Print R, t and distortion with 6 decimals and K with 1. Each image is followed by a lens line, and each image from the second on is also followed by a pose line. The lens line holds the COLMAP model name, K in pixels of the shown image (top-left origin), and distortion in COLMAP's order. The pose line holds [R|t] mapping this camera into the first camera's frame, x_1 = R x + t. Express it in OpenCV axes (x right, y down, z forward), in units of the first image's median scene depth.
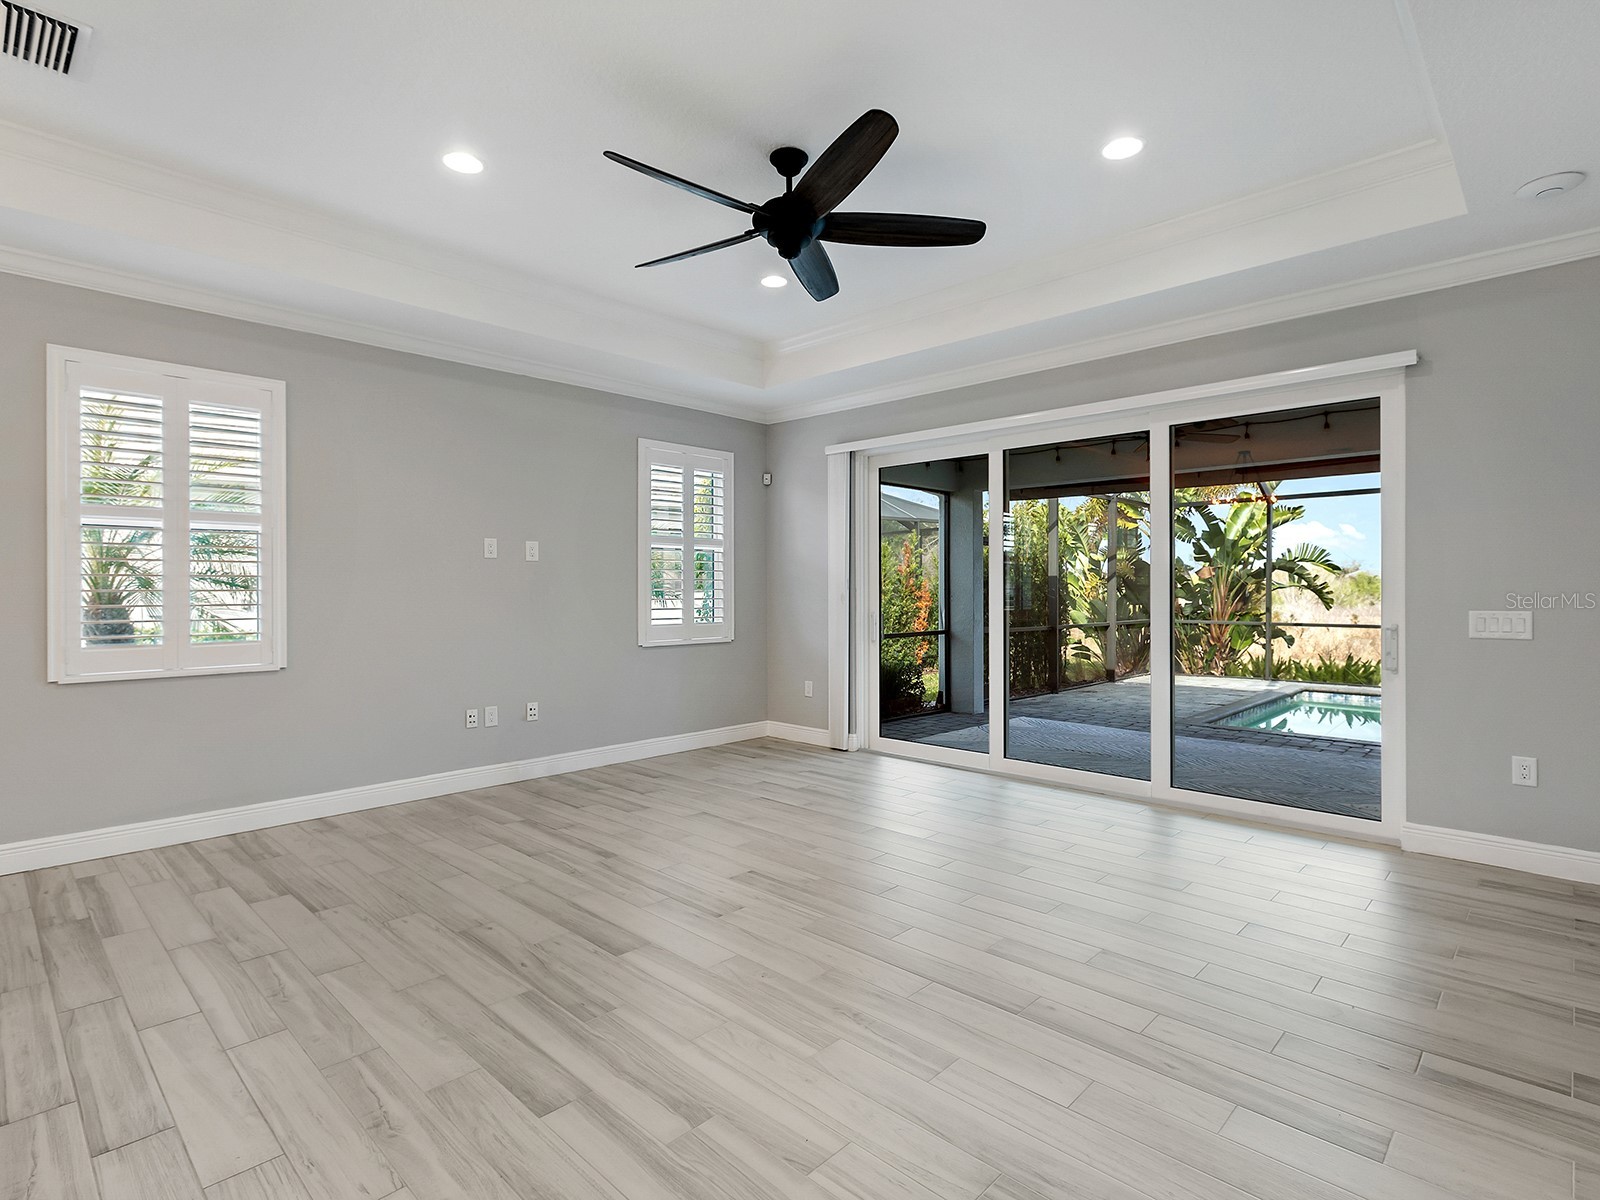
lens RADIAL K [[810.7, 0, 805.8], [0, 810.7, 593.7], [0, 0, 1]] dist [0.001985, -0.000951]
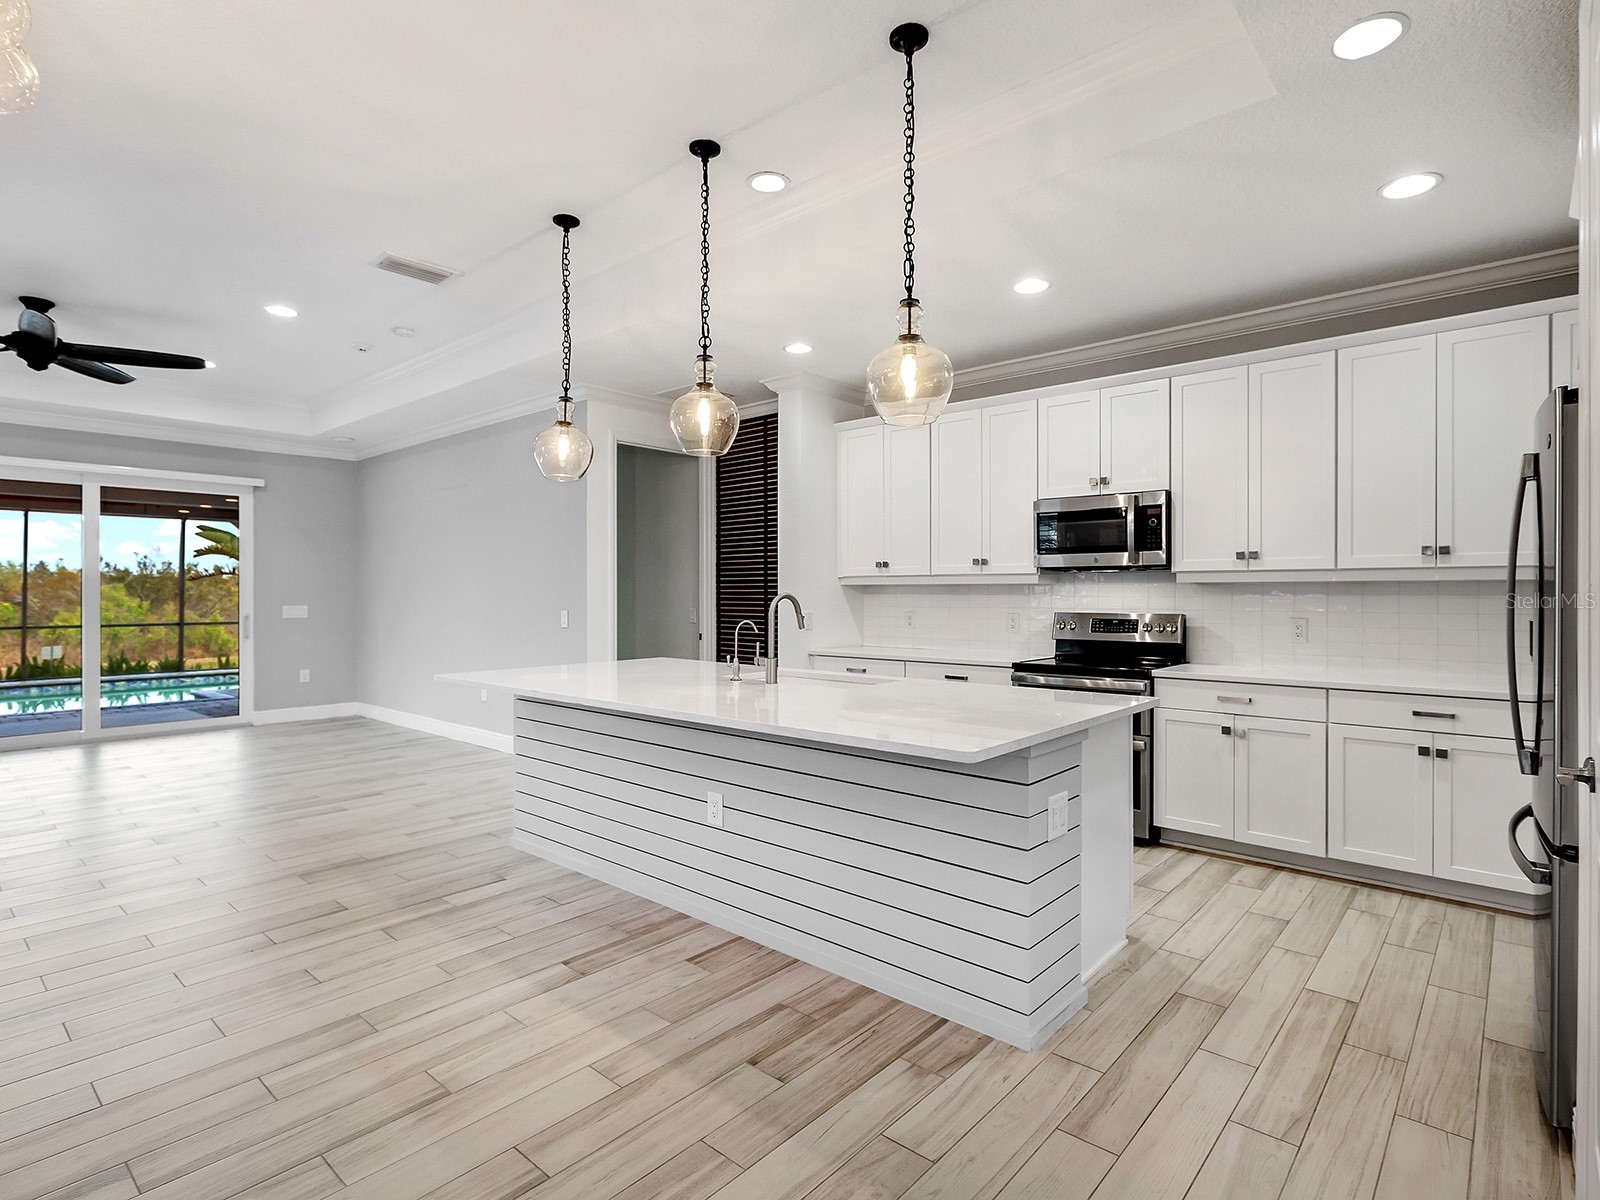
lens RADIAL K [[810.7, 0, 805.8], [0, 810.7, 593.7], [0, 0, 1]] dist [0.001985, -0.000951]
pose [[-0.046538, 0.002113, 0.998914, -1.432339], [0.005130, 0.999985, -0.001877, -0.000592], [-0.998903, 0.005037, -0.046548, -0.293207]]
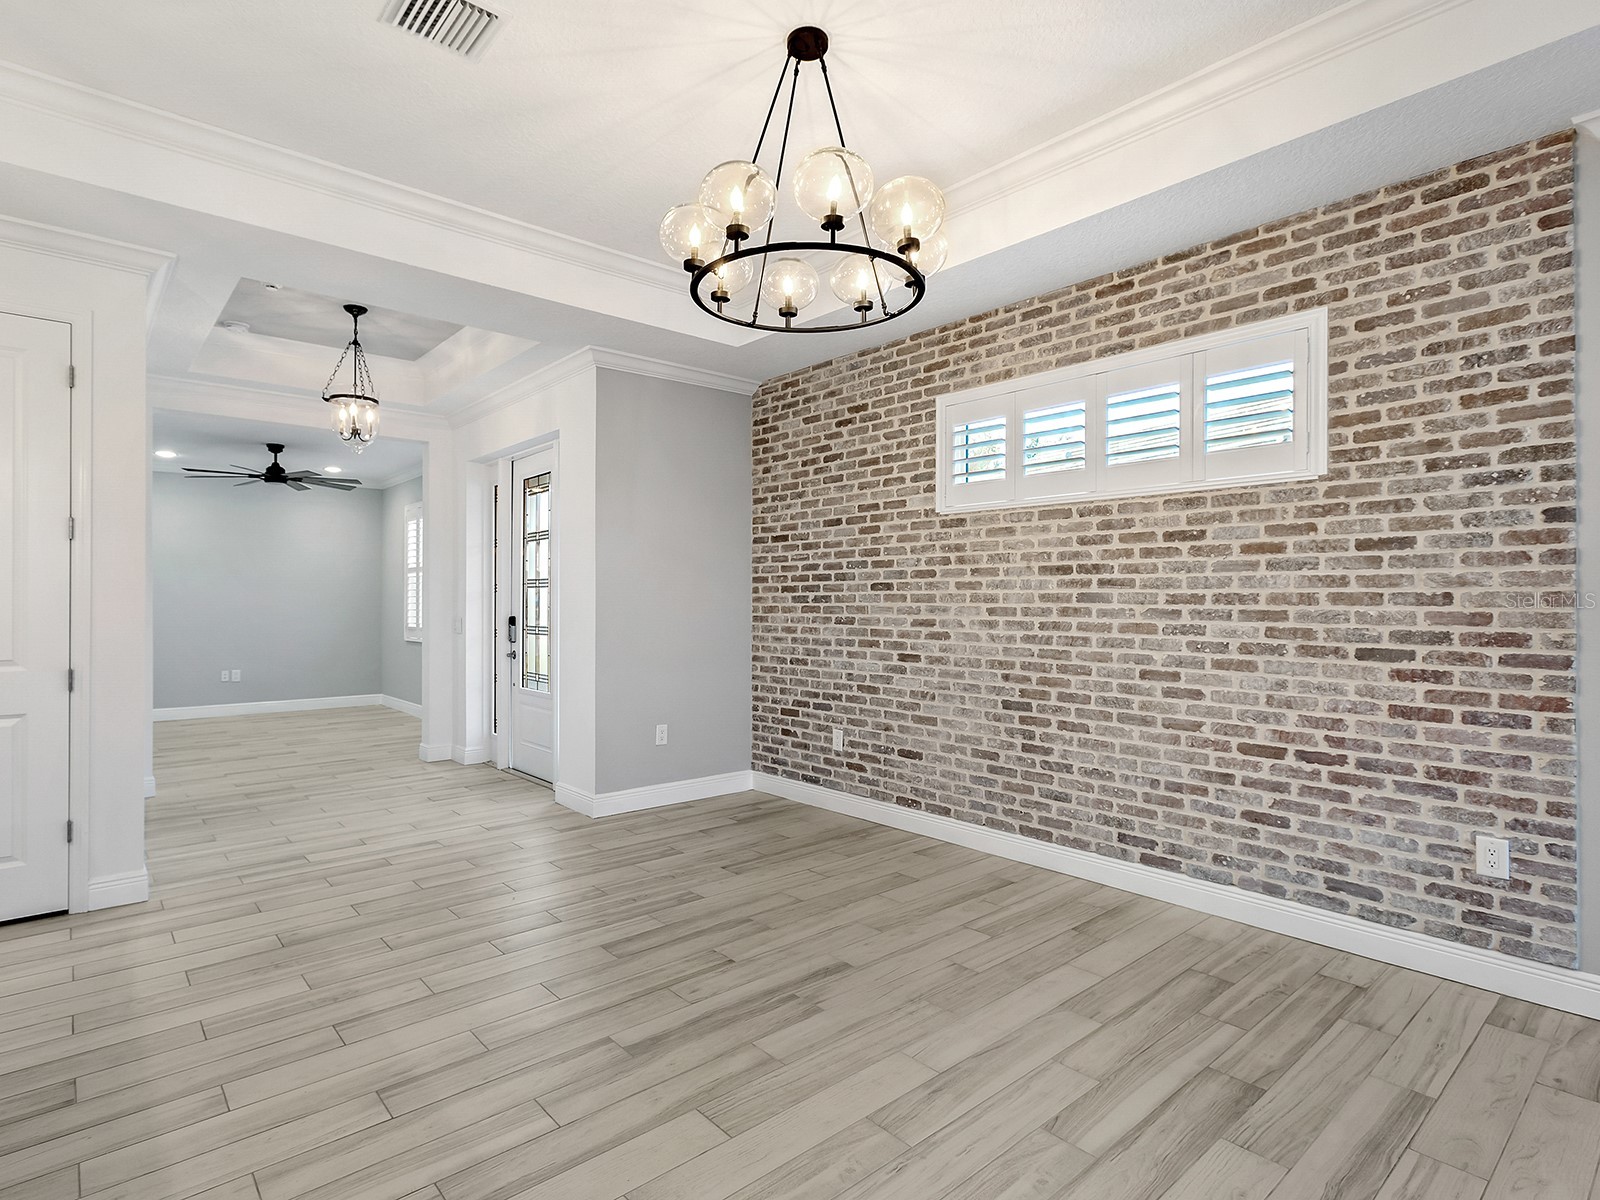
lens RADIAL K [[834.5, 0, 777.0], [0, 834.5, 596.7], [0, 0, 1]] dist [0.002162, 0.000836]
pose [[-0.101102, -0.003039, -0.994871, -0.290111], [-0.005994, 0.999979, -0.002445, -0.008408], [0.994858, 0.005716, -0.101118, 0.271916]]
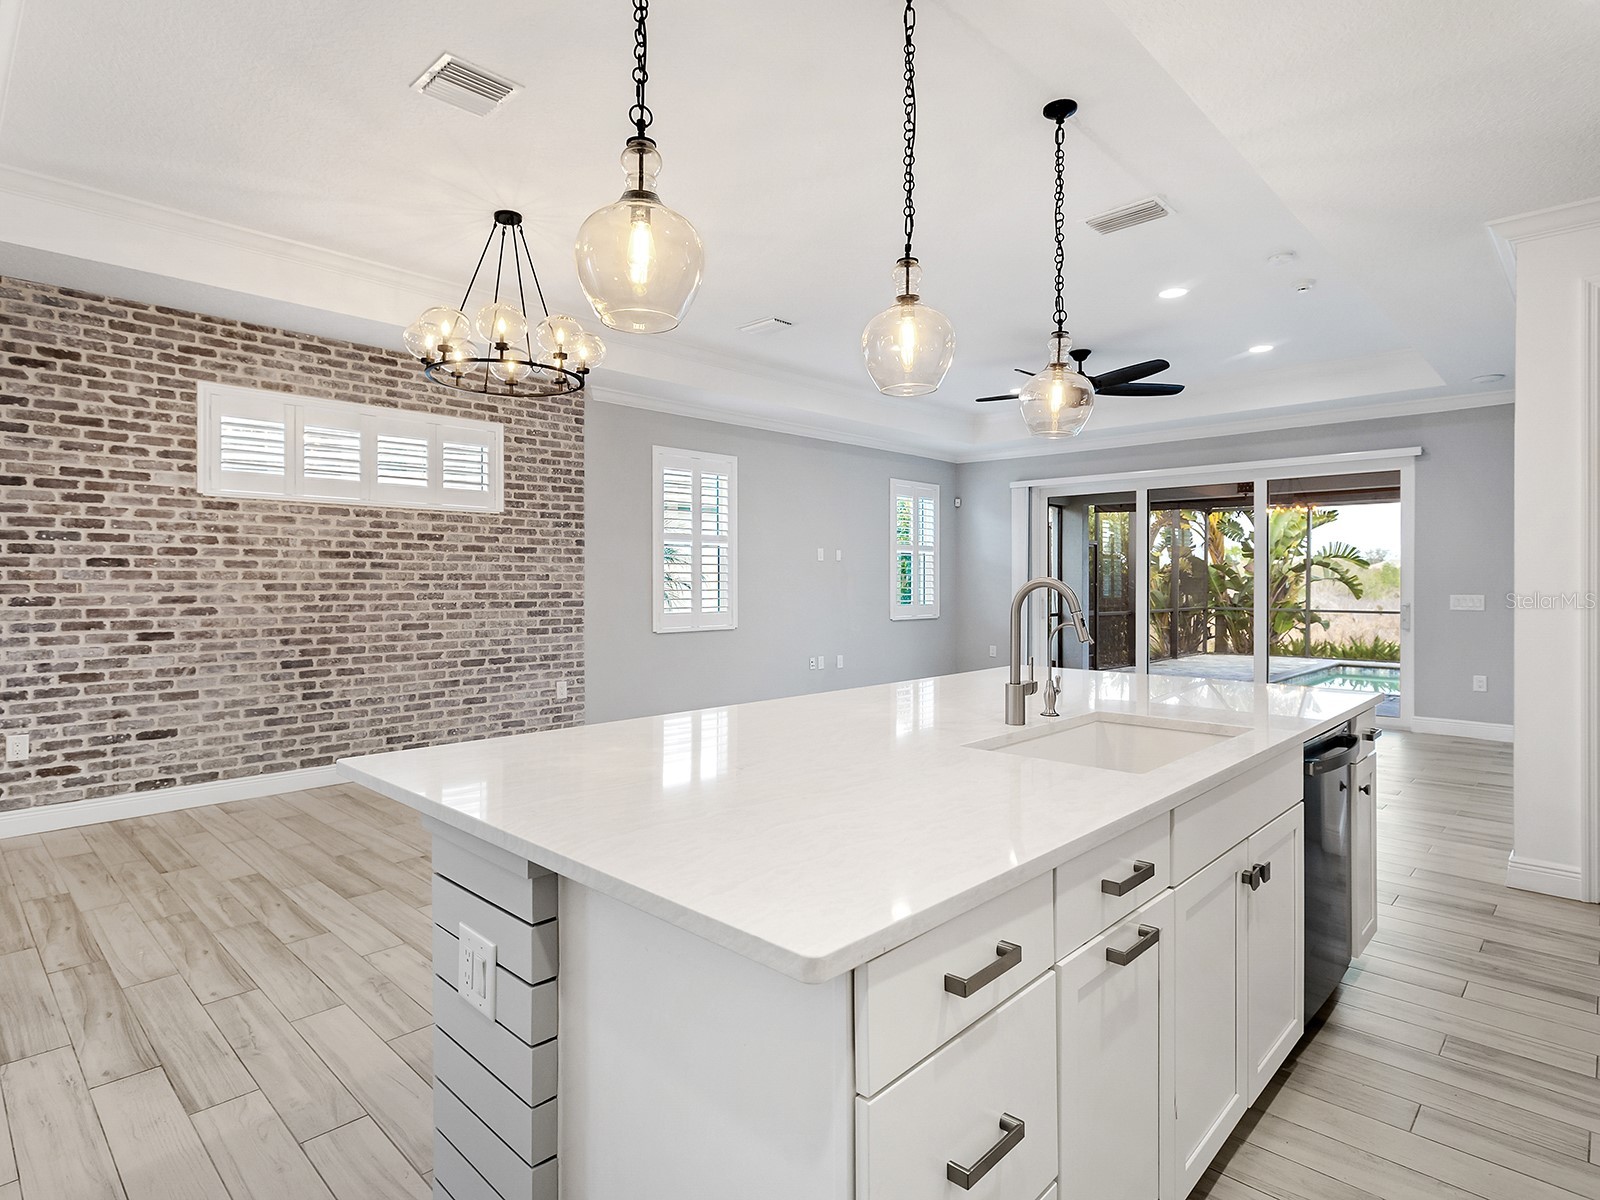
lens RADIAL K [[856.5, 0, 781.2], [0, 856.5, 581.4], [0, 0, 1]] dist [0.012177, -0.001240]
pose [[0.999908, 0.002341, -0.013390, -0.629318], [-0.002382, 0.999993, -0.003009, 0.000478], [0.013383, 0.003041, 0.999906, -0.927185]]
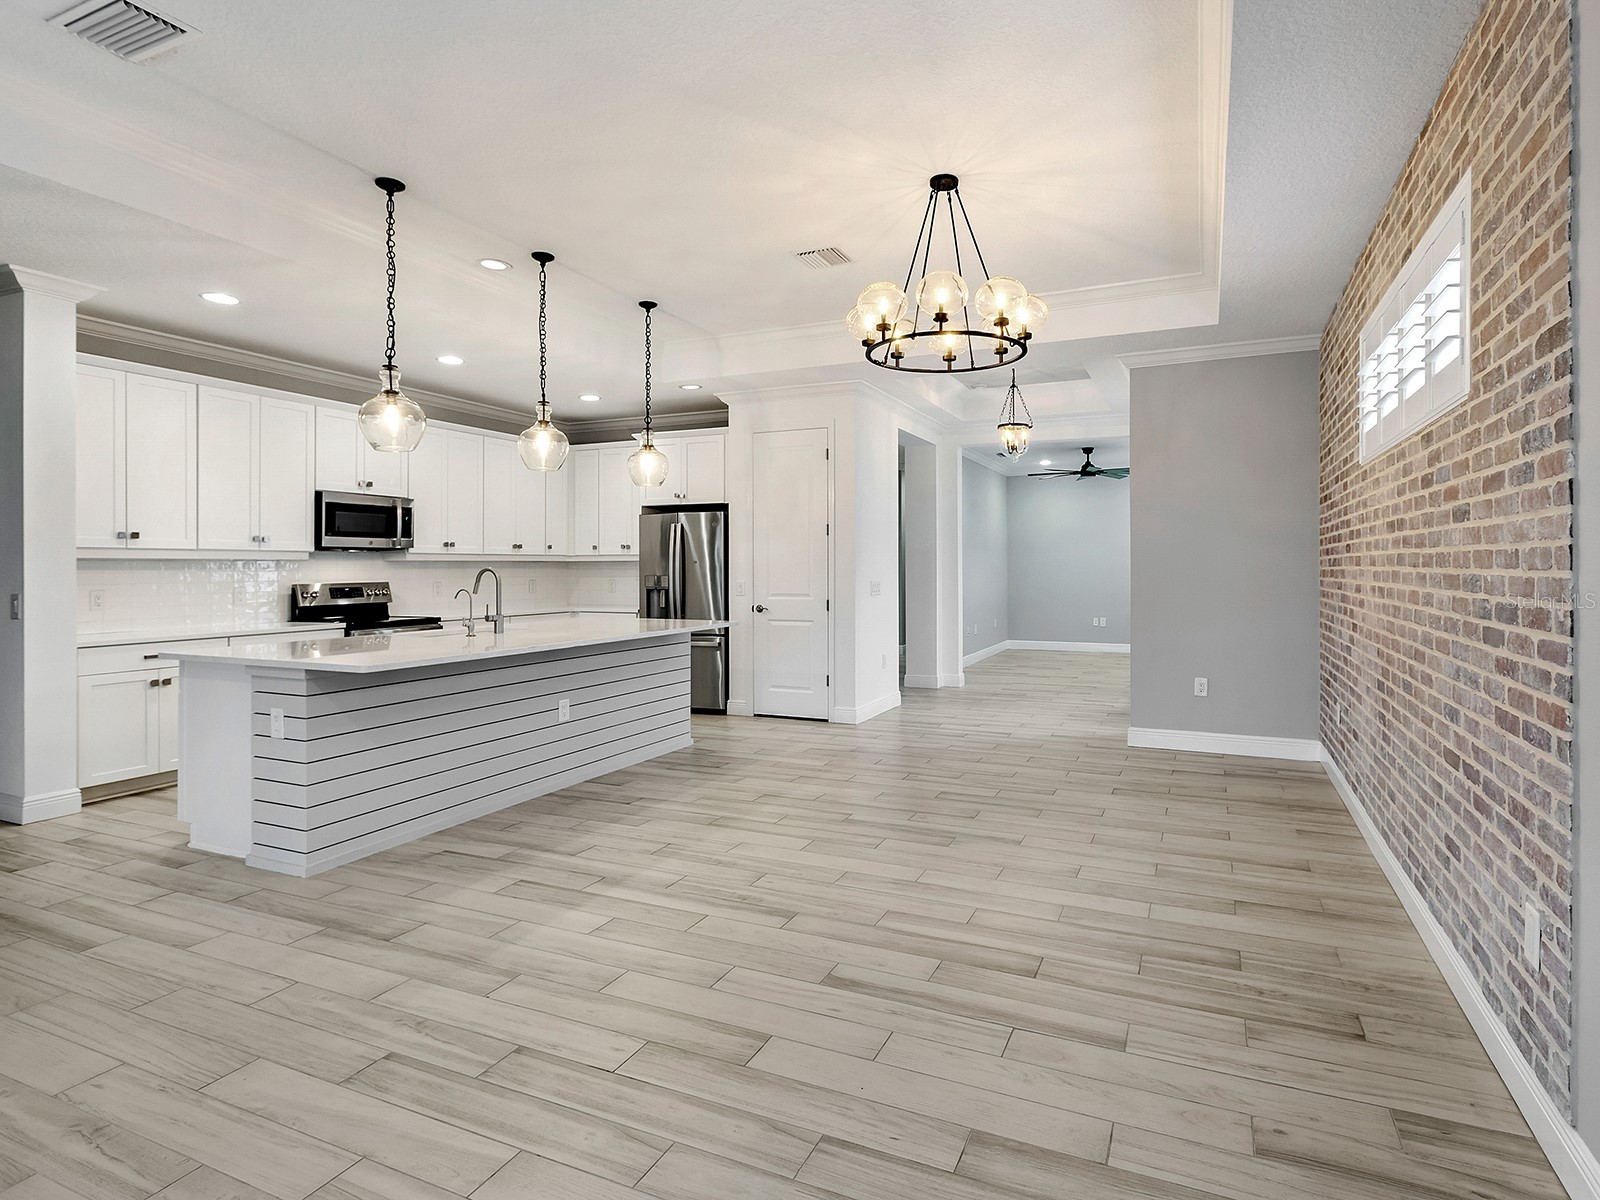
lens RADIAL K [[838.6, 0, 855.5], [0, 838.6, 565.3], [0, 0, 1]] dist [0.004829, -0.001026]
pose [[-0.935306, 0.004257, -0.353814, -0.532469], [0.002760, 0.999985, 0.004737, -0.011362], [0.353829, 0.003454, -0.935304, 1.176483]]
